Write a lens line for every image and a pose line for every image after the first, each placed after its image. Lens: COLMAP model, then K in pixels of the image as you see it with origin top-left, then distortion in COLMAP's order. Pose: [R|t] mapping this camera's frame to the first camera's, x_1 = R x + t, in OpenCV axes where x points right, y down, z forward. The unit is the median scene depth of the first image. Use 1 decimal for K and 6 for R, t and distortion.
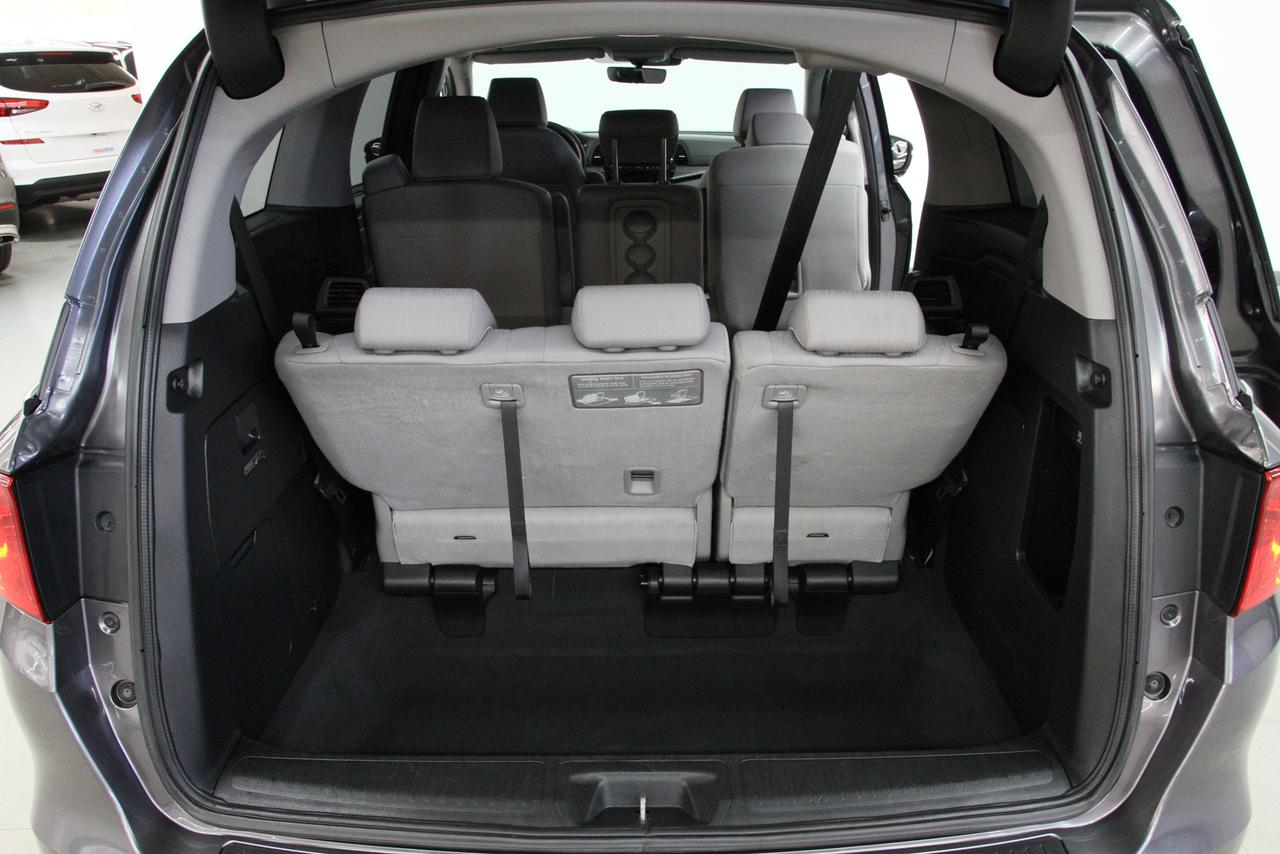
lens RADIAL K [[1031.7, 0, 640.3], [0, 1031.7, 434.5], [0, 0, 1]] dist [-0.007662, 0.019423]
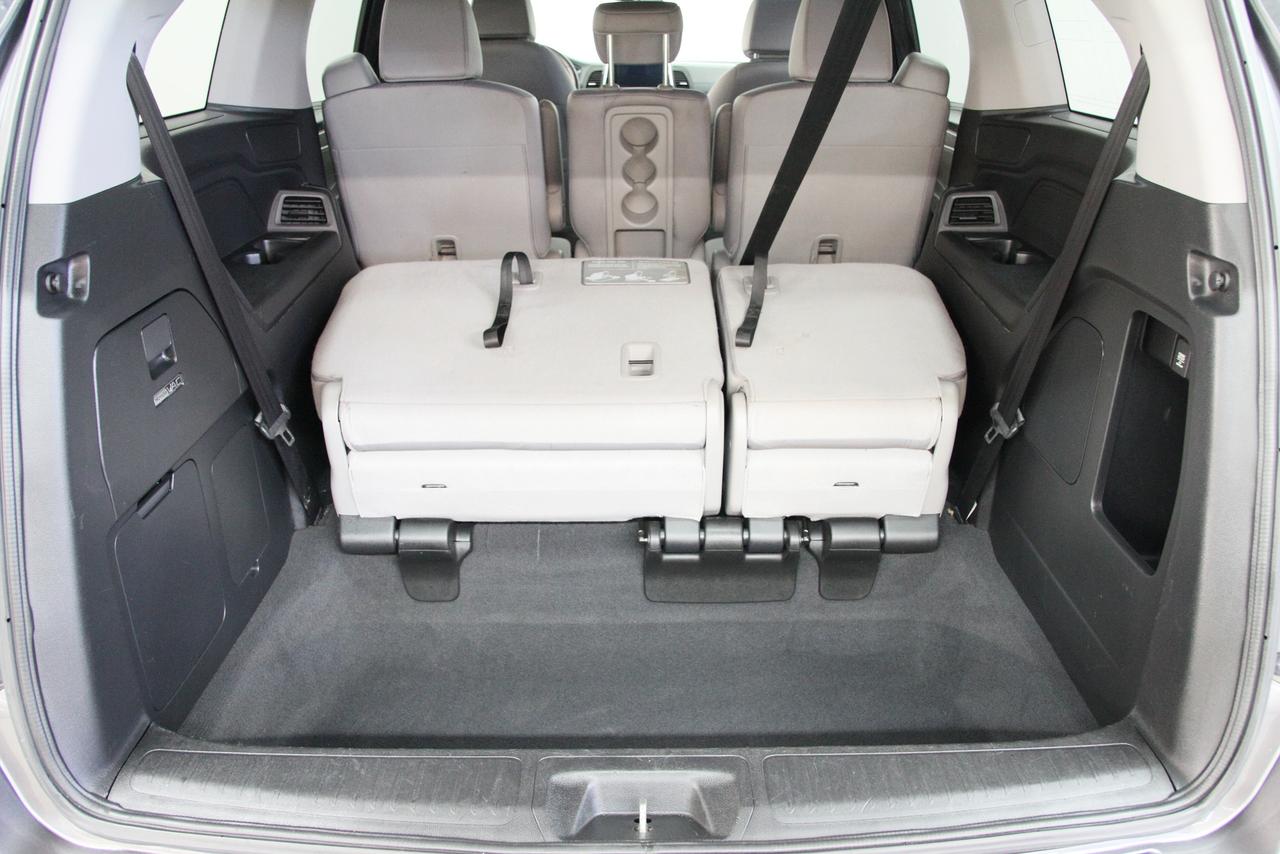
lens RADIAL K [[1031.7, 0, 637.7], [0, 1031.7, 419.0], [0, 0, 1]] dist [-0.007662, 0.019423]
pose [[0.999998, 0.002028, 0.000753, -0.002538], [-0.002043, 0.999788, 0.020512, 0.035654], [-0.000711, -0.020514, 0.999789, 0.196516]]
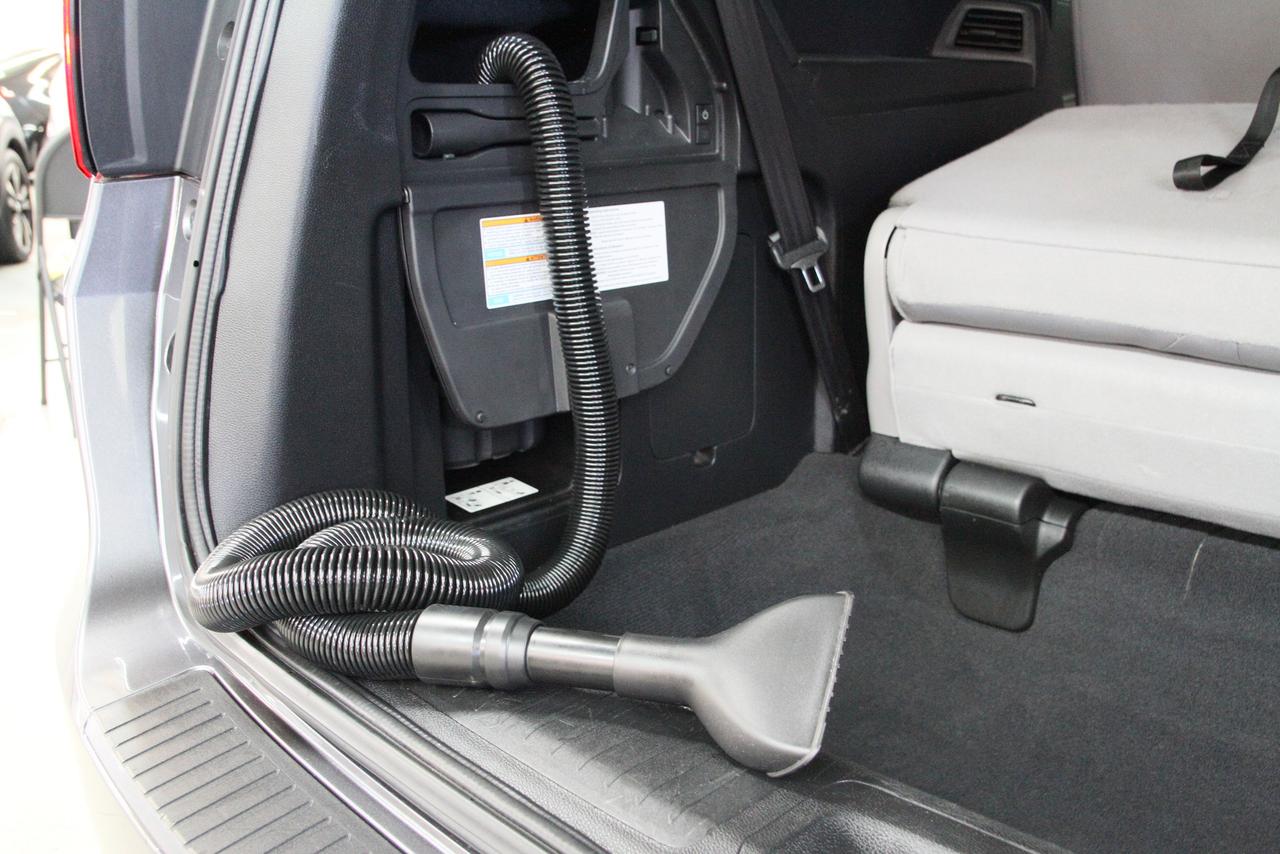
lens RADIAL K [[1290.1, 0, 640.5], [0, 1290.1, 426.3], [0, 0, 1]] dist [-0.085573, 0.000000]
pose [[0.725501, 0.174199, -0.665810, 0.138334], [-0.250130, 0.968020, -0.019288, 0.226544], [0.641158, 0.180533, 0.745872, 0.608203]]
